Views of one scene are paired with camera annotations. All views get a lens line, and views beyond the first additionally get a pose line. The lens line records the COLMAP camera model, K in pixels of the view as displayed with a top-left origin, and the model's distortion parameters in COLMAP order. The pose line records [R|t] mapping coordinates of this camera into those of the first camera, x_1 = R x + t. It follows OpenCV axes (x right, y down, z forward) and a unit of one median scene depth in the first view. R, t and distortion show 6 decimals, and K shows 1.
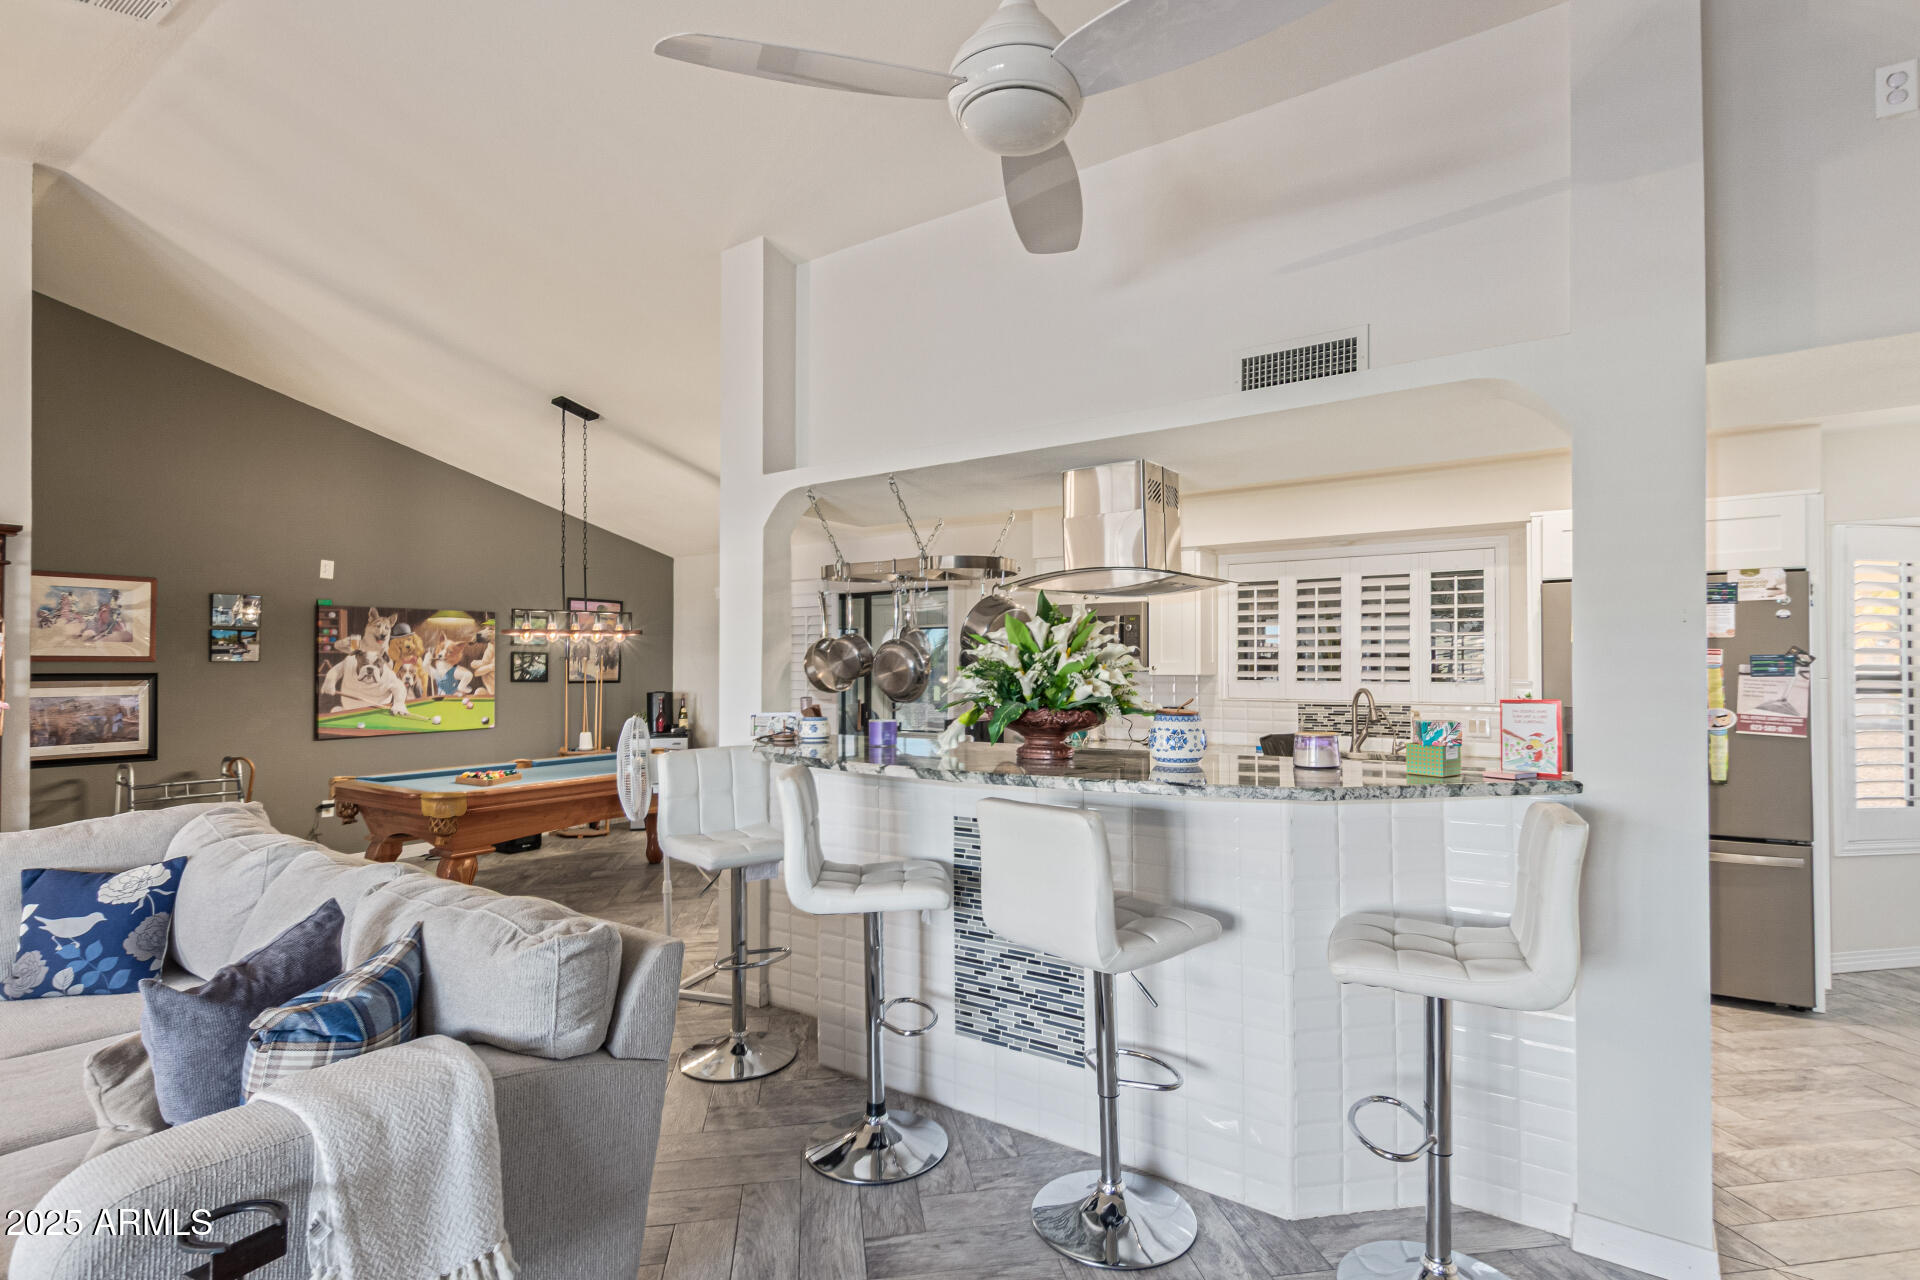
lens RADIAL K [[930.9, 0, 954.2], [0, 930.9, 646.1], [0, 0, 1]] dist [0.019250, -0.007308]
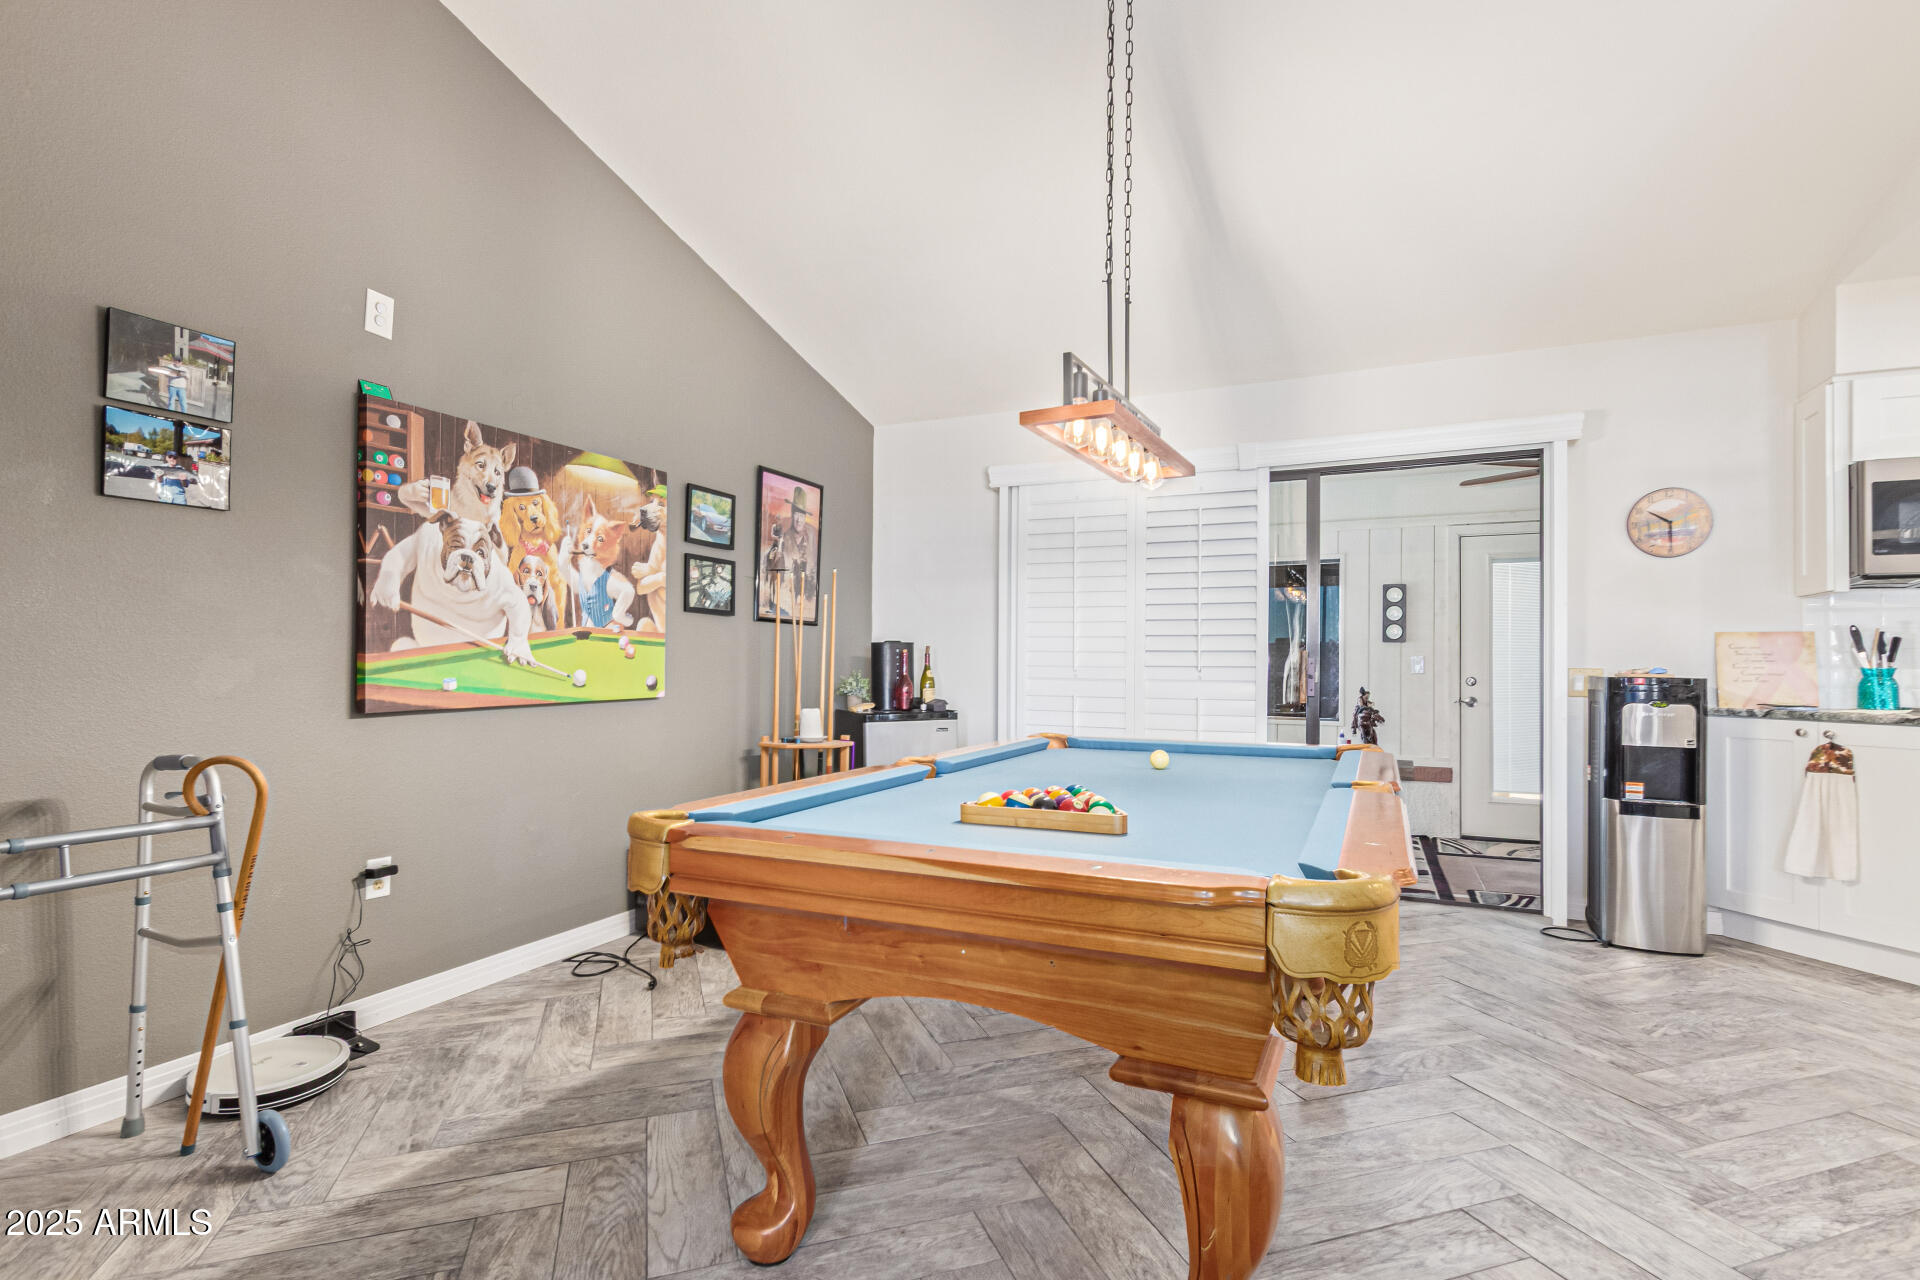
lens RADIAL K [[930.9, 0, 960.3], [0, 930.9, 649.8], [0, 0, 1]] dist [0.019250, -0.007308]
pose [[0.982001, 0.013641, 0.188383, -0.469495], [-0.015041, 0.999869, 0.006008, 0.060788], [-0.188277, -0.008733, 0.982077, 0.511293]]
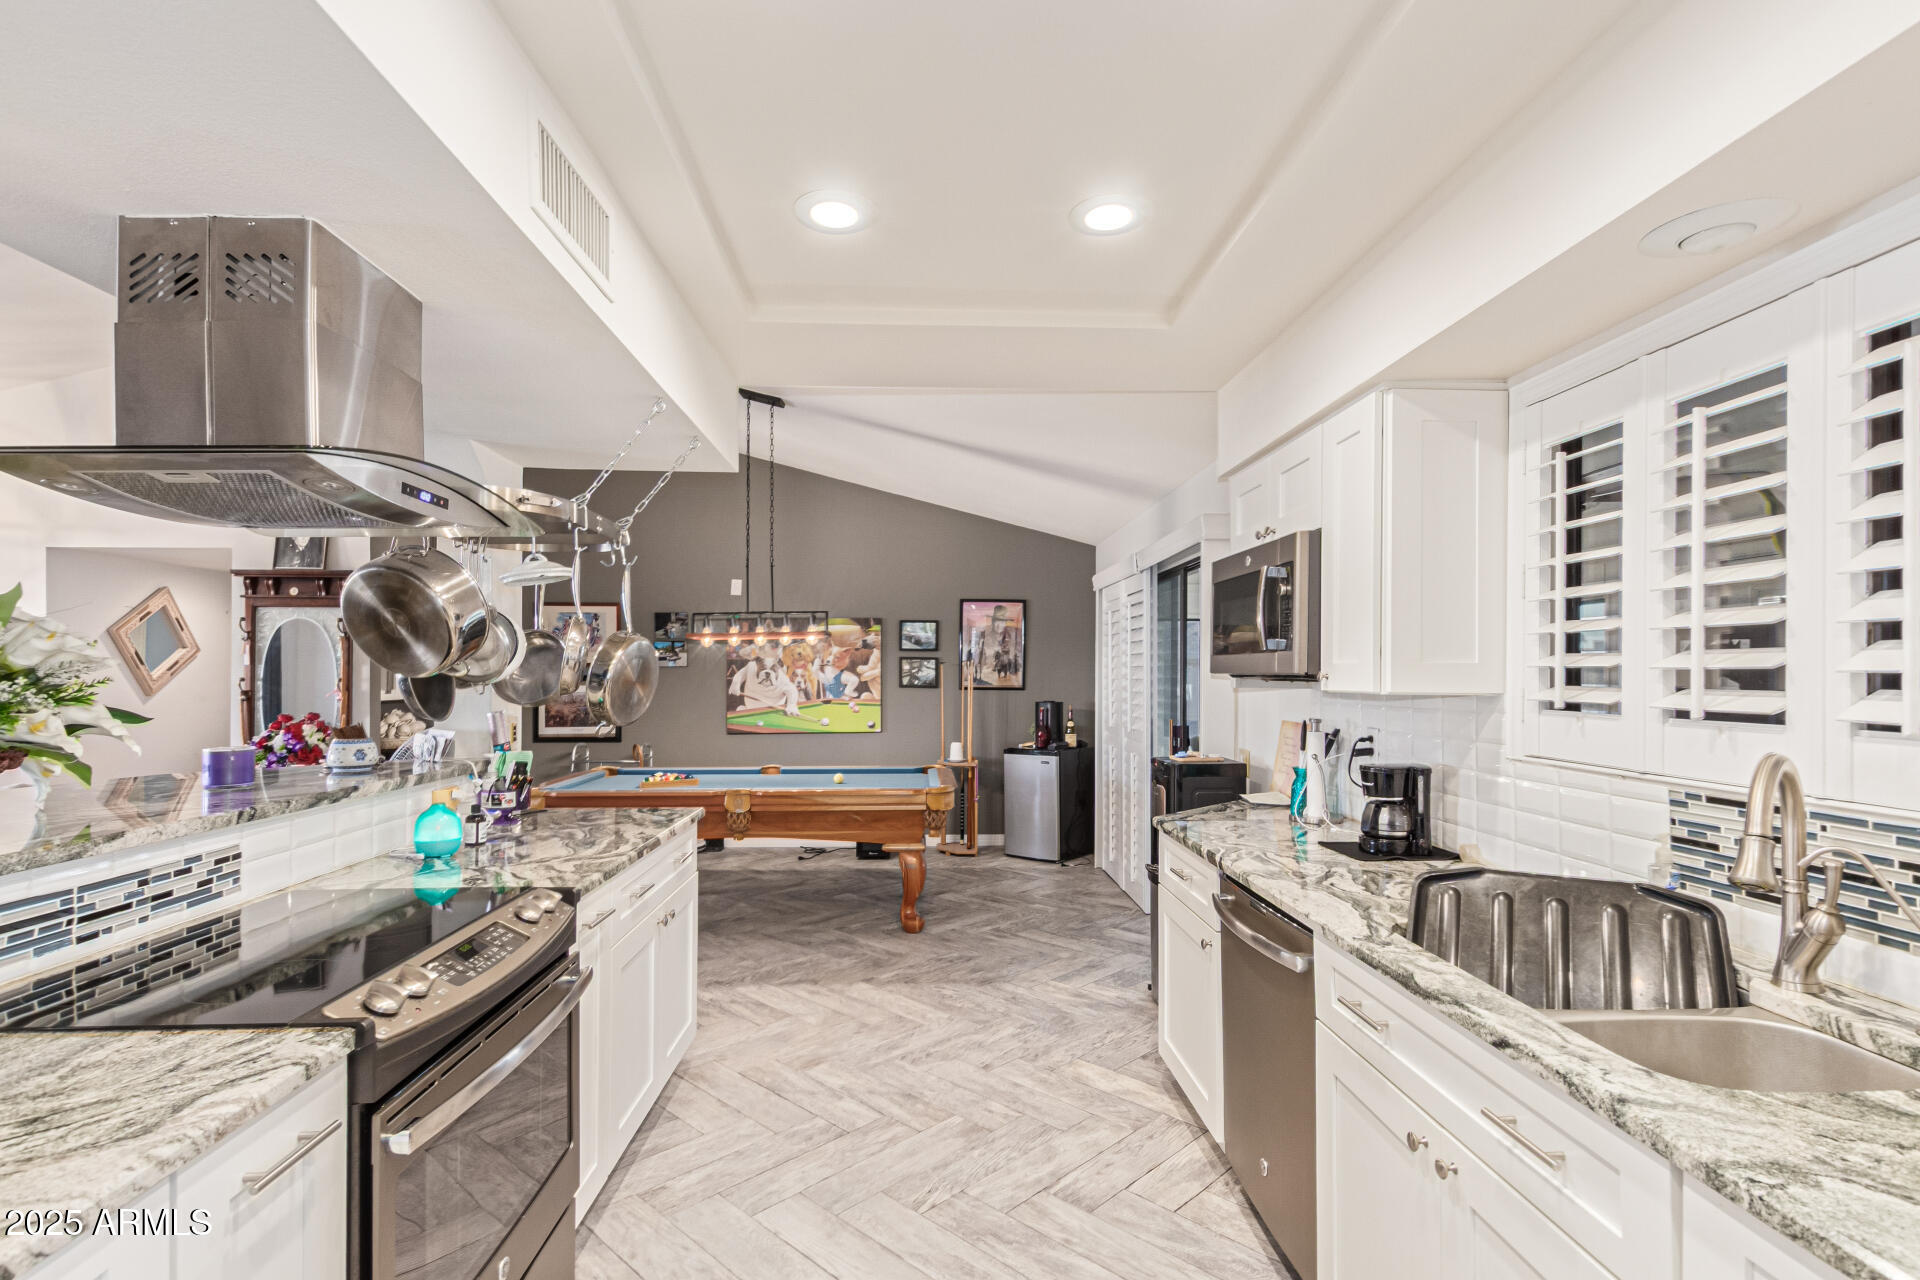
lens RADIAL K [[930.9, 0, 952.2], [0, 930.9, 676.8], [0, 0, 1]] dist [0.019250, -0.007308]
pose [[0.596557, 0.006027, -0.802548, 0.398664], [0.013810, 0.999747, 0.017773, 0.011453], [0.802452, -0.021686, 0.596323, 0.504387]]
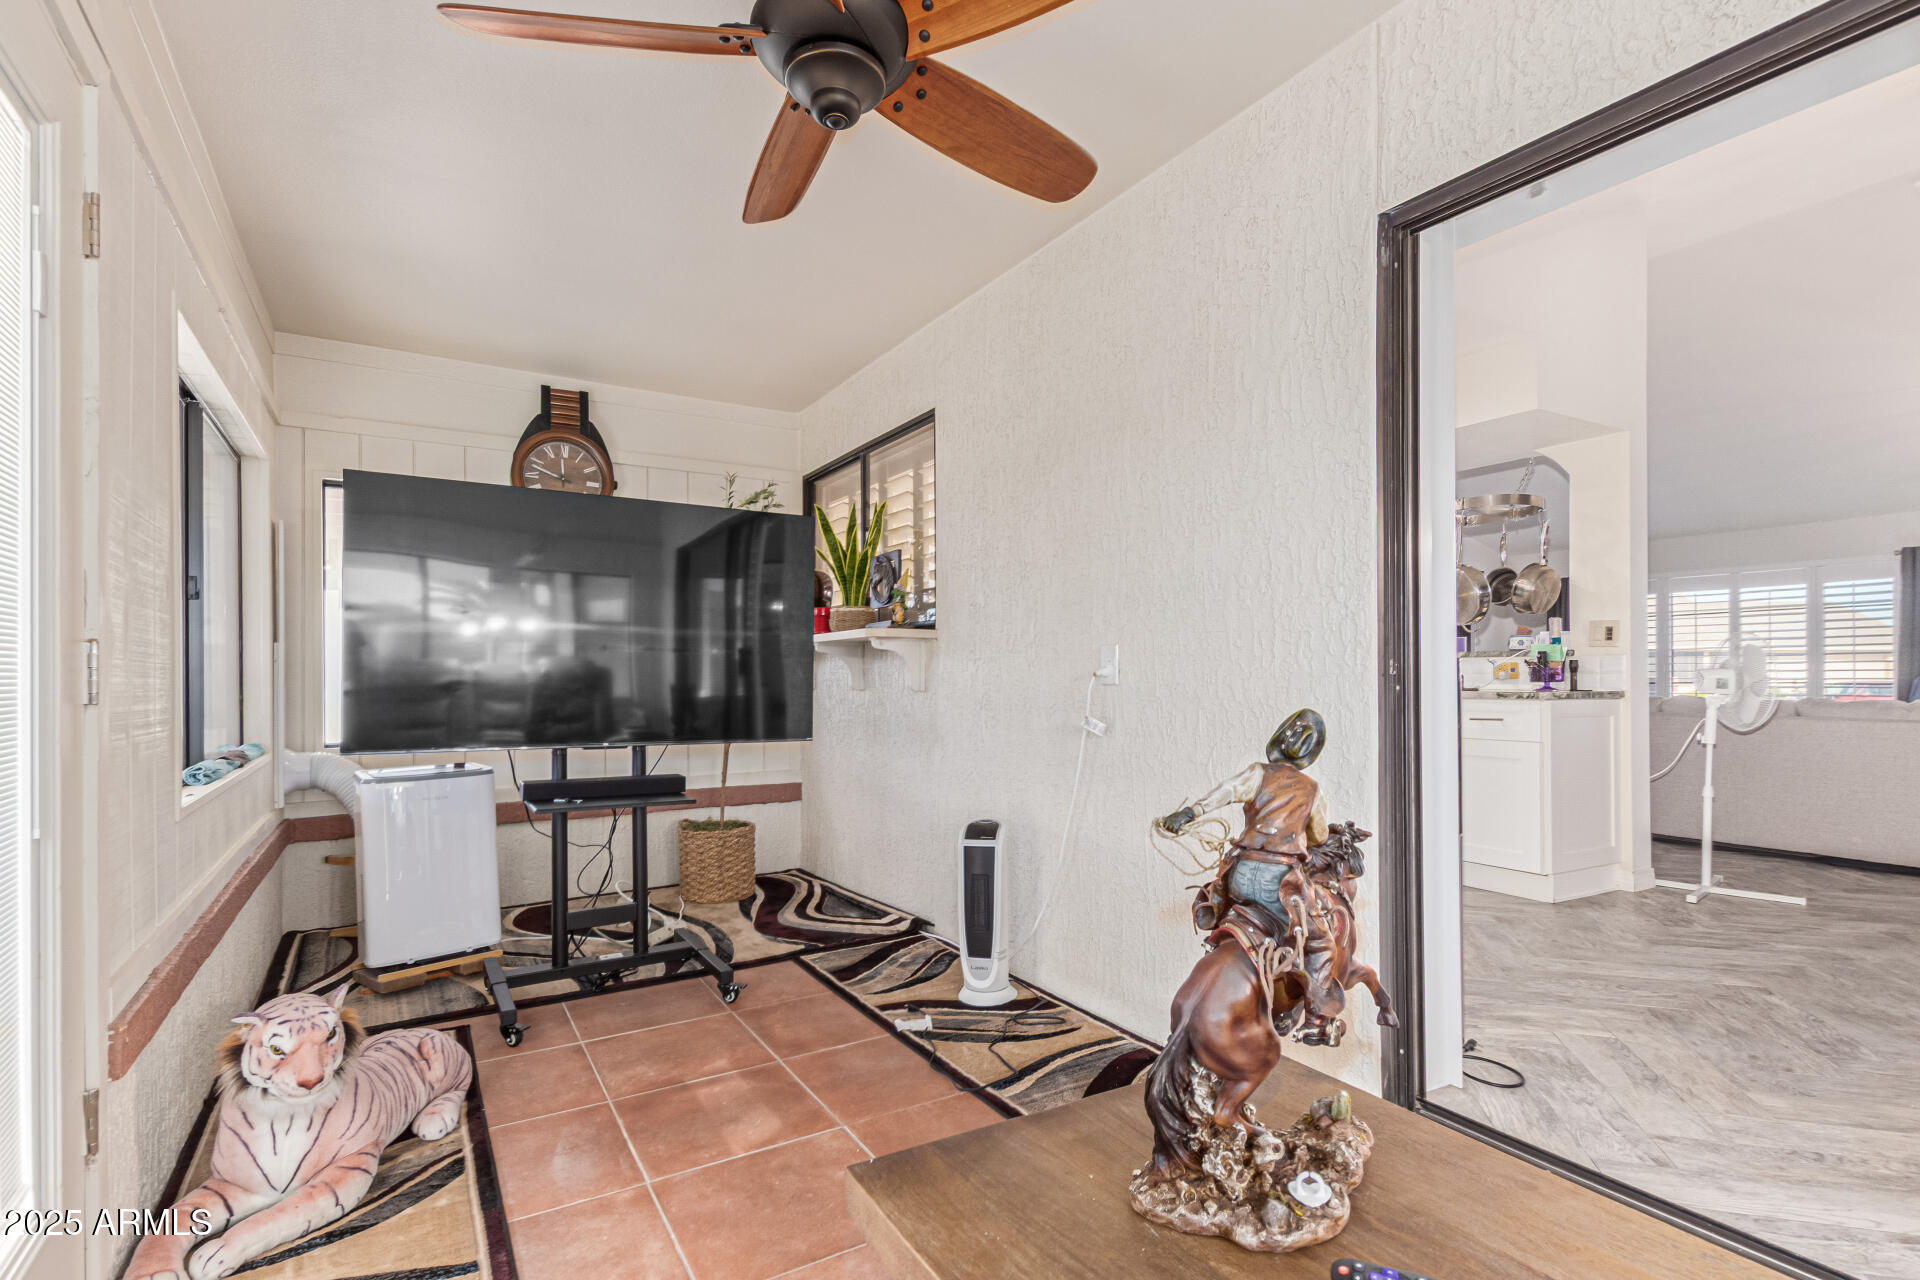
lens RADIAL K [[930.9, 0, 948.2], [0, 930.9, 670.5], [0, 0, 1]] dist [0.019250, -0.007308]
pose [[-0.903491, 0.010844, 0.428469, 0.018686], [0.002330, 0.999789, -0.020391, 0.083026], [-0.428600, -0.017425, -0.903326, 1.394965]]
